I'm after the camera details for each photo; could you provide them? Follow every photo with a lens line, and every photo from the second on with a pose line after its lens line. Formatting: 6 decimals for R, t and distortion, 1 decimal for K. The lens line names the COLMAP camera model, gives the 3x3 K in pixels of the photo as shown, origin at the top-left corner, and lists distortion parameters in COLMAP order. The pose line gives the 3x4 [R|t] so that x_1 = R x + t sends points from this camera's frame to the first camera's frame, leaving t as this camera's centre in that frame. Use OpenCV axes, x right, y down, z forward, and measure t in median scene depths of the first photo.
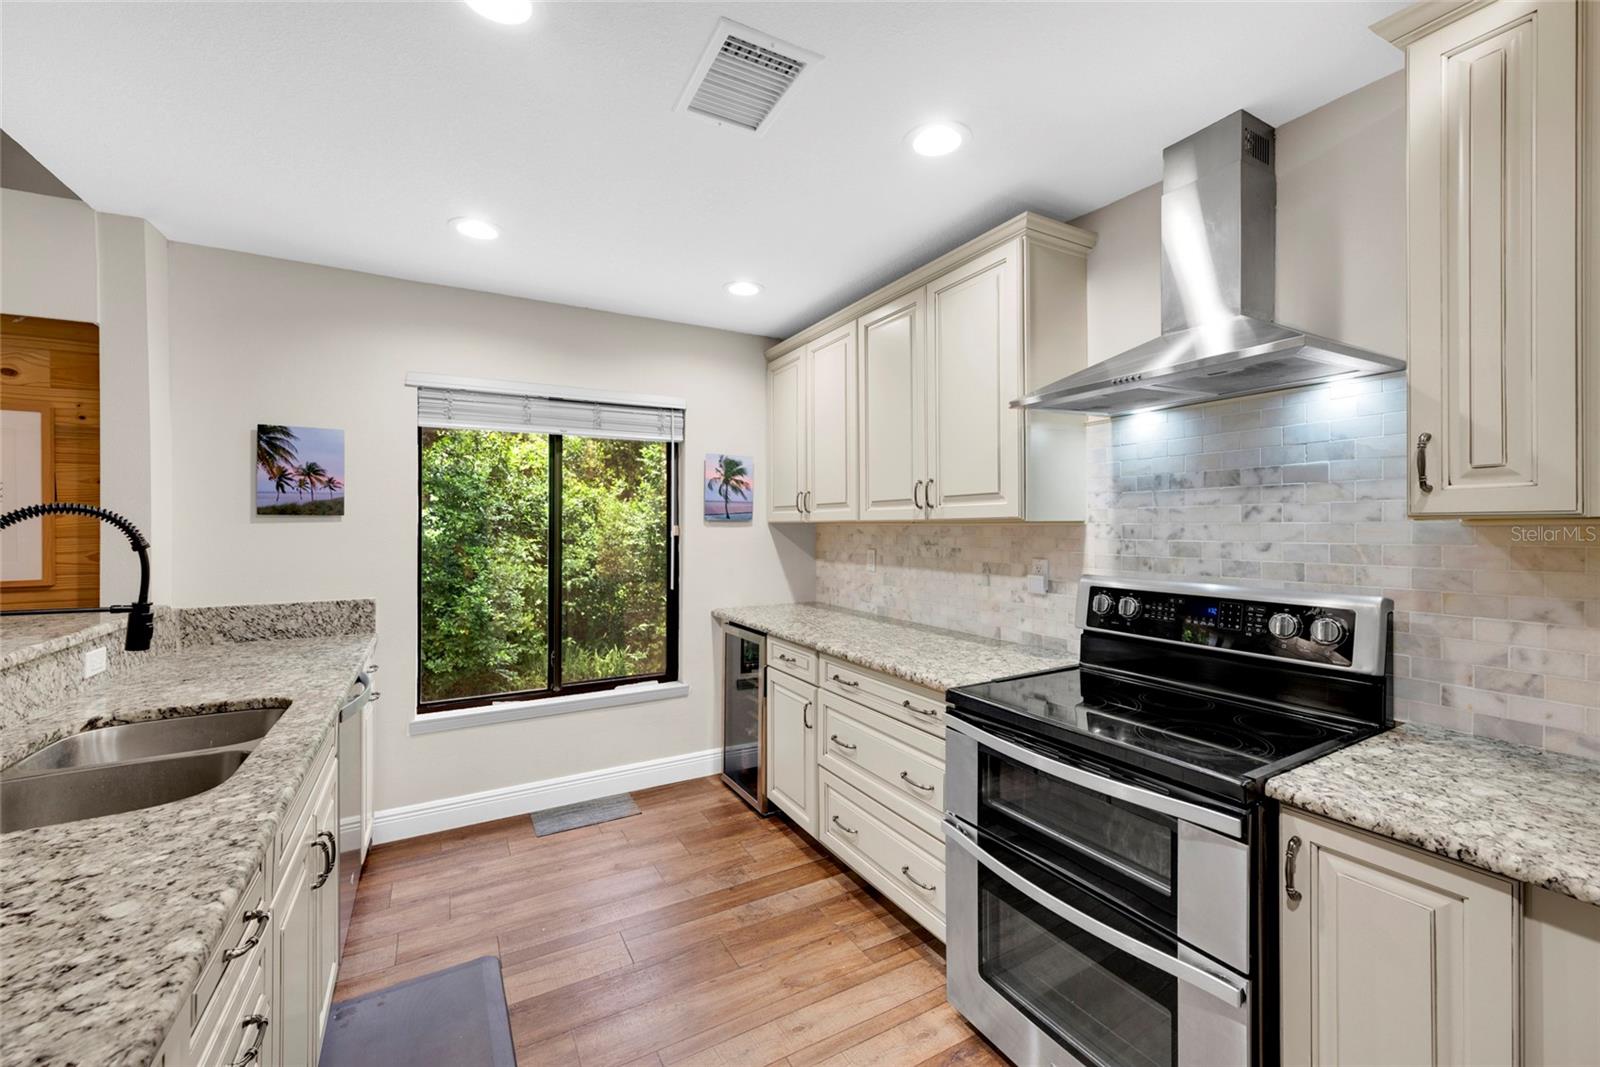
lens RADIAL K [[630.6, 0, 811.0], [0, 630.6, 530.6], [0, 0, 1]] dist [0.000440, -0.001237]
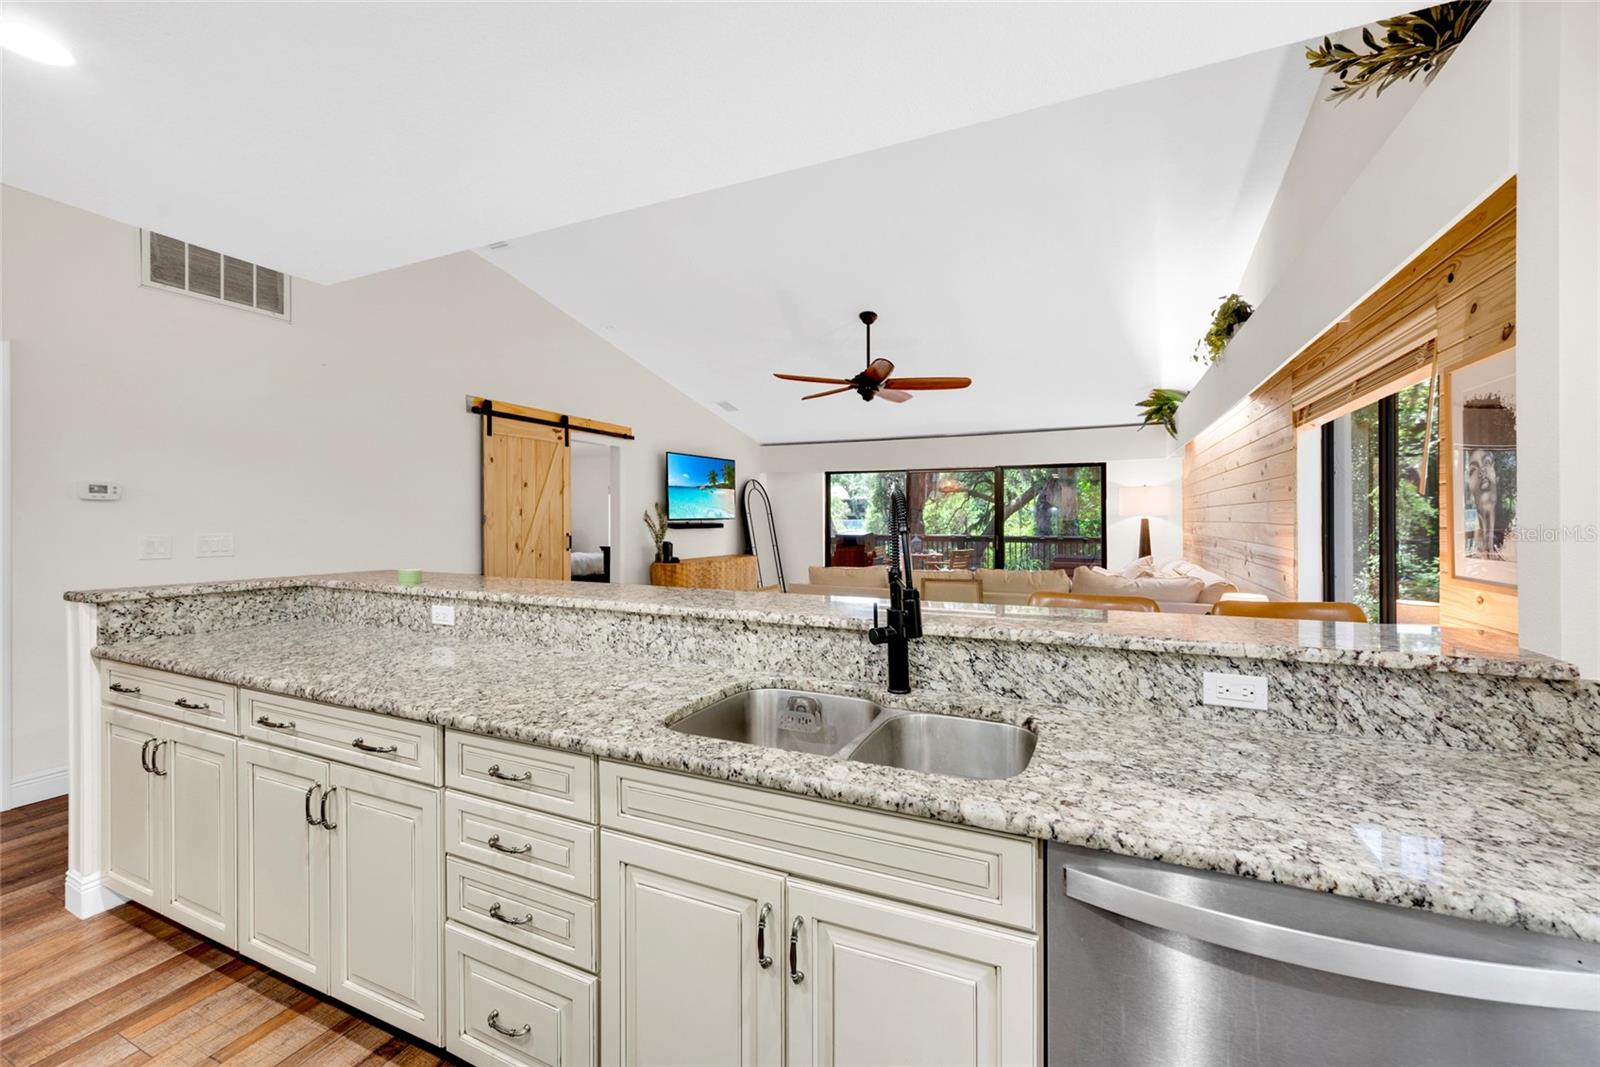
lens RADIAL K [[630.6, 0, 806.1], [0, 630.6, 523.8], [0, 0, 1]] dist [0.000440, -0.001237]
pose [[-0.817702, 0.006028, -0.575610, -0.219911], [-0.001981, 0.999910, 0.013286, 0.006359], [0.575638, 0.012005, -0.817617, 0.944793]]
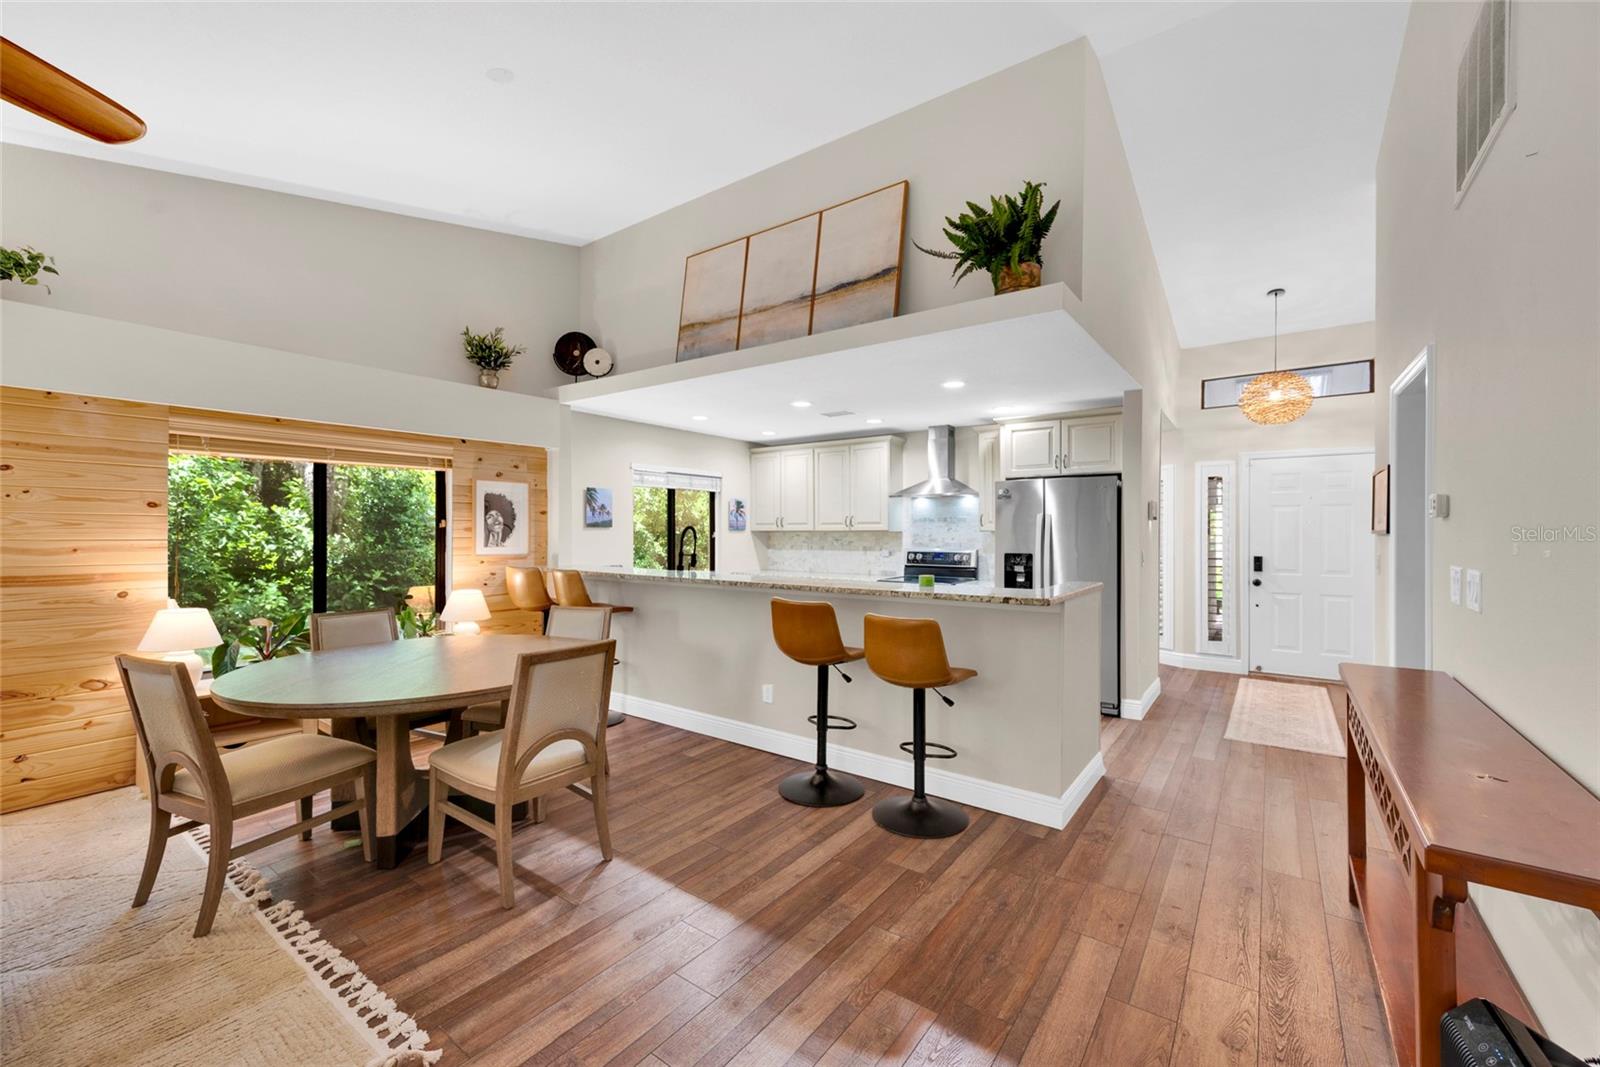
lens RADIAL K [[630.6, 0, 798.6], [0, 630.6, 532.9], [0, 0, 1]] dist [0.000440, -0.001237]
pose [[0.917222, 0.003435, 0.398362, -1.079810], [-0.000274, 0.999968, -0.007994, 0.014412], [-0.398376, 0.007223, 0.917194, -1.386301]]
